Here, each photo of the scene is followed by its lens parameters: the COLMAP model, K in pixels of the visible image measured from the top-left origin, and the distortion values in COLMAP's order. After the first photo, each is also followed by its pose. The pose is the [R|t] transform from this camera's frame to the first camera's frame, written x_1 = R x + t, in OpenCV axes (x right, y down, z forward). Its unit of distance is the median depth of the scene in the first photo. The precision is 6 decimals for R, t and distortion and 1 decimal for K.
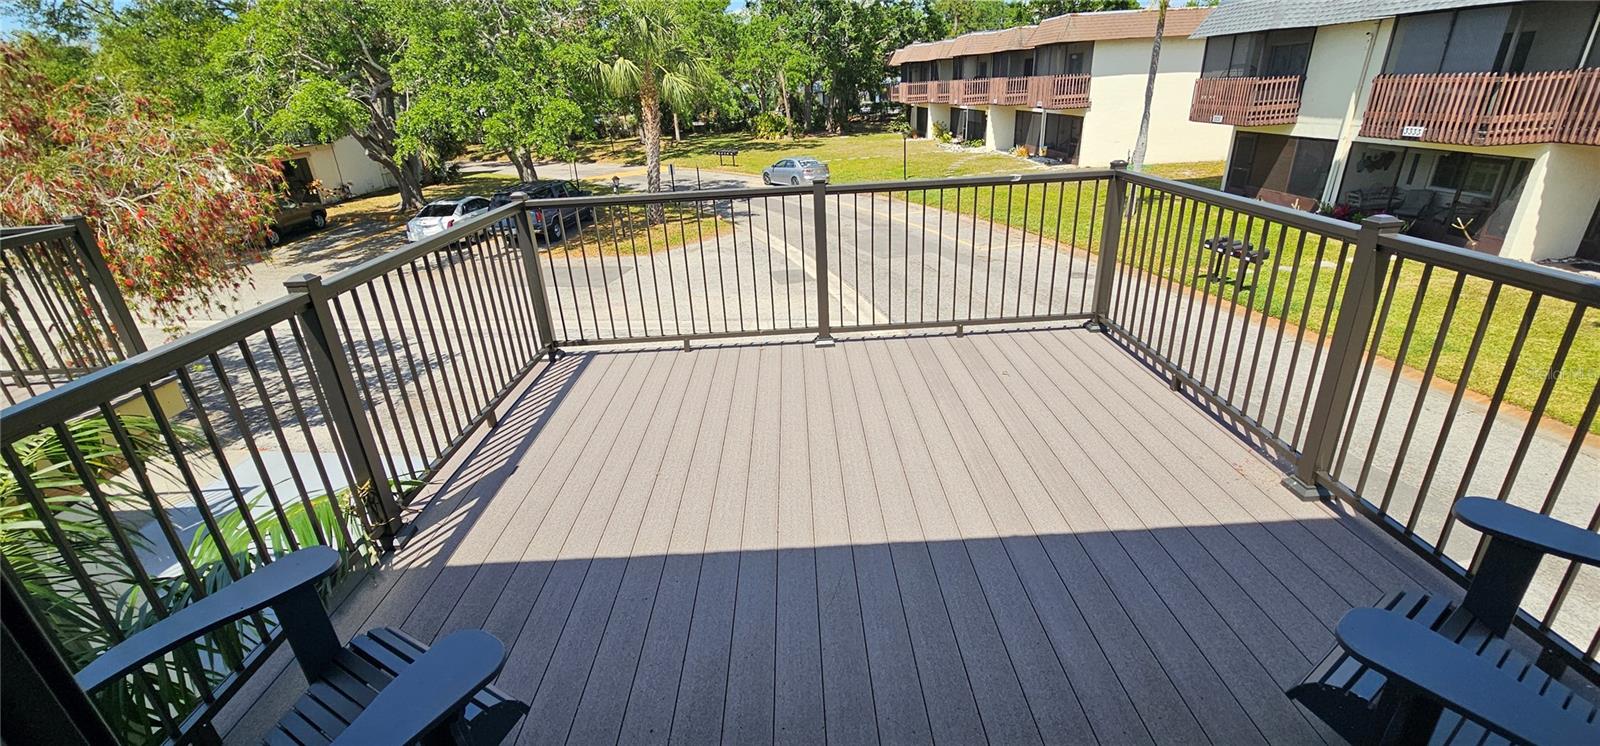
lens RADIAL K [[653.0, 0, 797.9], [0, 653.0, 369.7], [0, 0, 1]] dist [-0.000145, -0.000440]
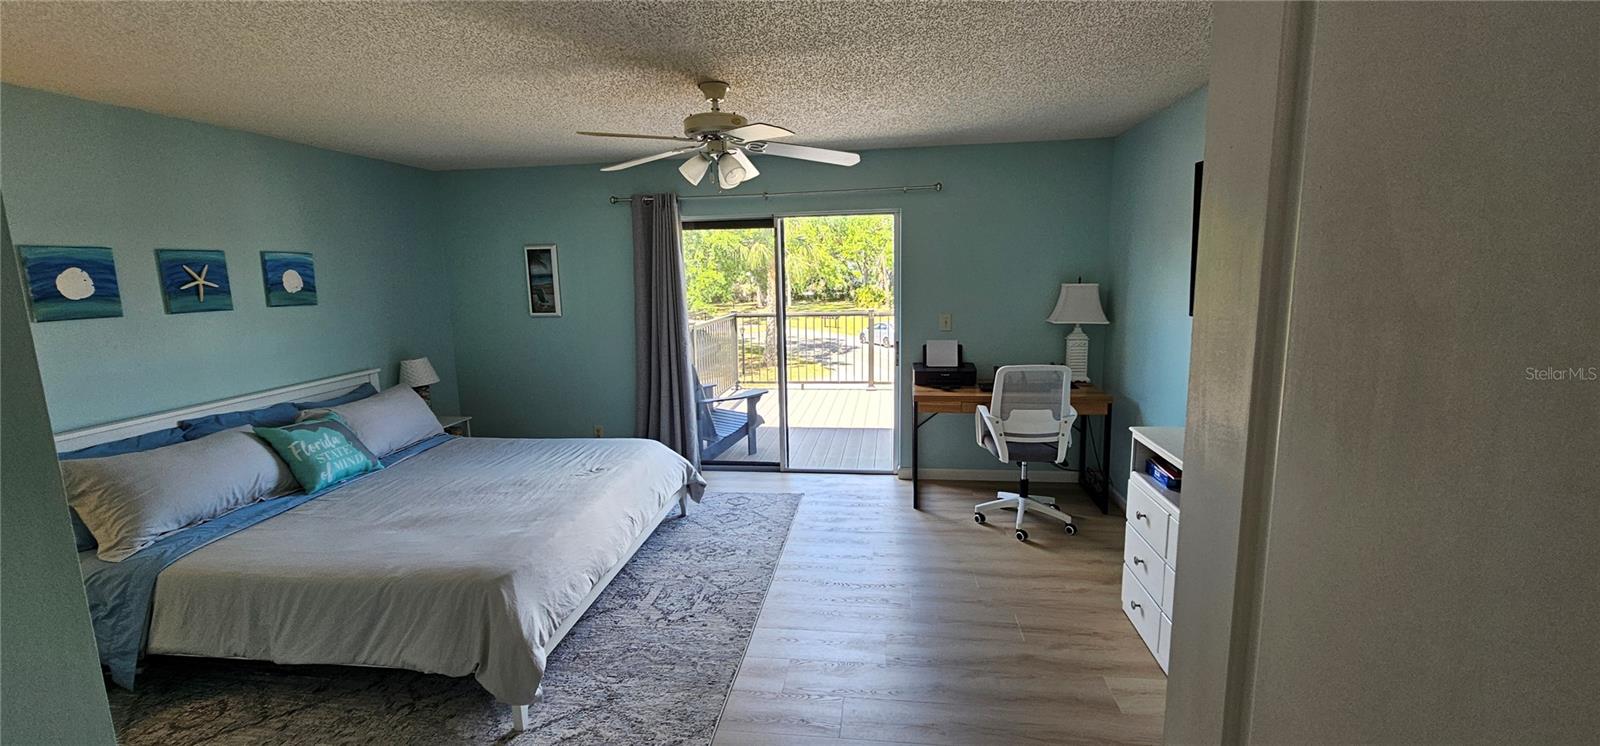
lens RADIAL K [[653.0, 0, 798.0], [0, 653.0, 370.4], [0, 0, 1]] dist [-0.000145, -0.000440]
pose [[0.987486, 0.052624, -0.148669, 0.018456], [-0.087408, 0.967277, -0.238192, 0.064456], [0.131269, 0.248206, 0.959772, -0.155149]]
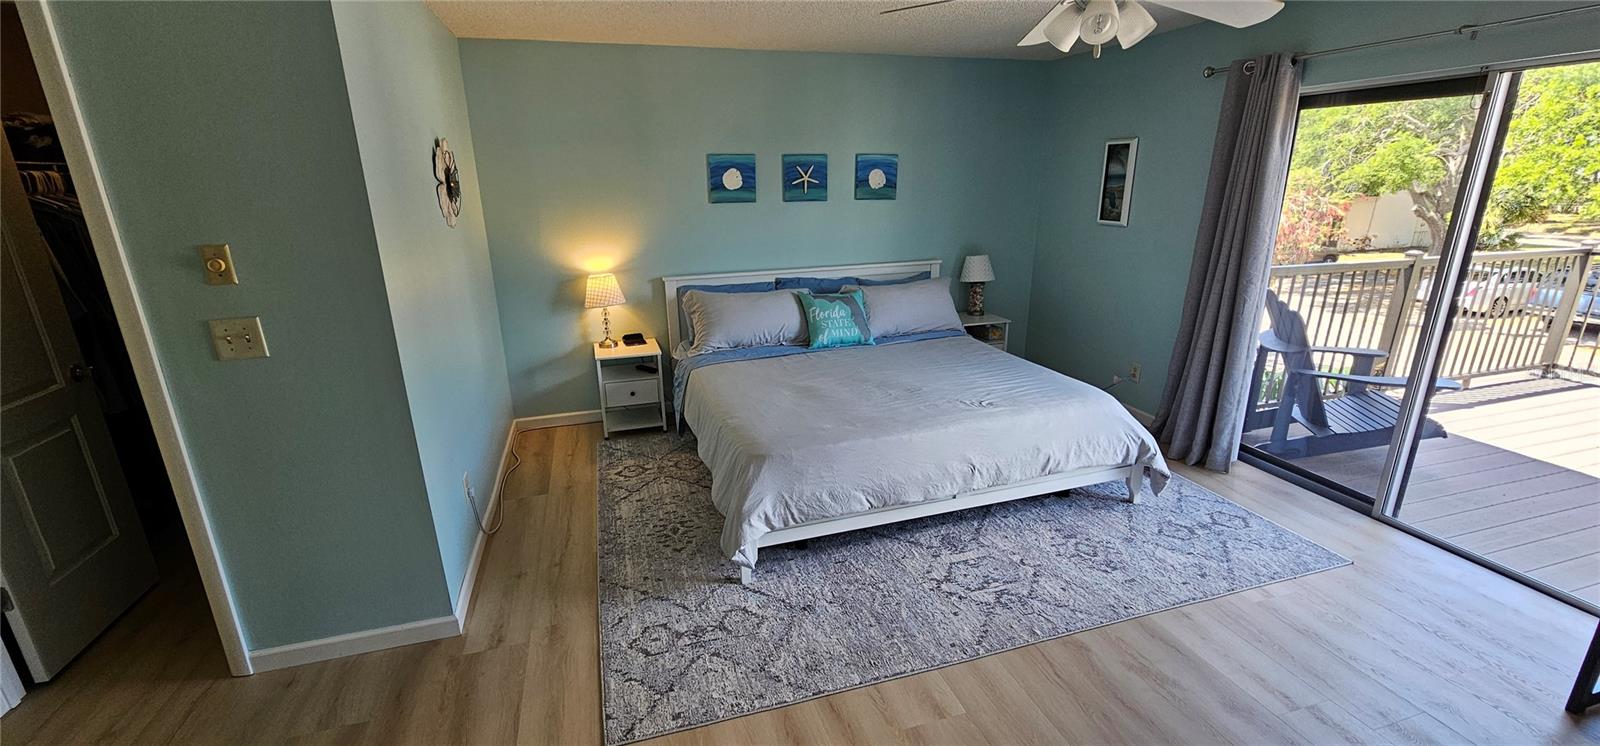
lens RADIAL K [[653.0, 0, 804.8], [0, 653.0, 370.7], [0, 0, 1]] dist [-0.000145, -0.000440]
pose [[0.278671, 0.320128, -0.905462, 0.053834], [-0.381286, 0.902201, 0.201629, 0.040698], [0.881456, 0.289052, 0.373477, -0.106758]]
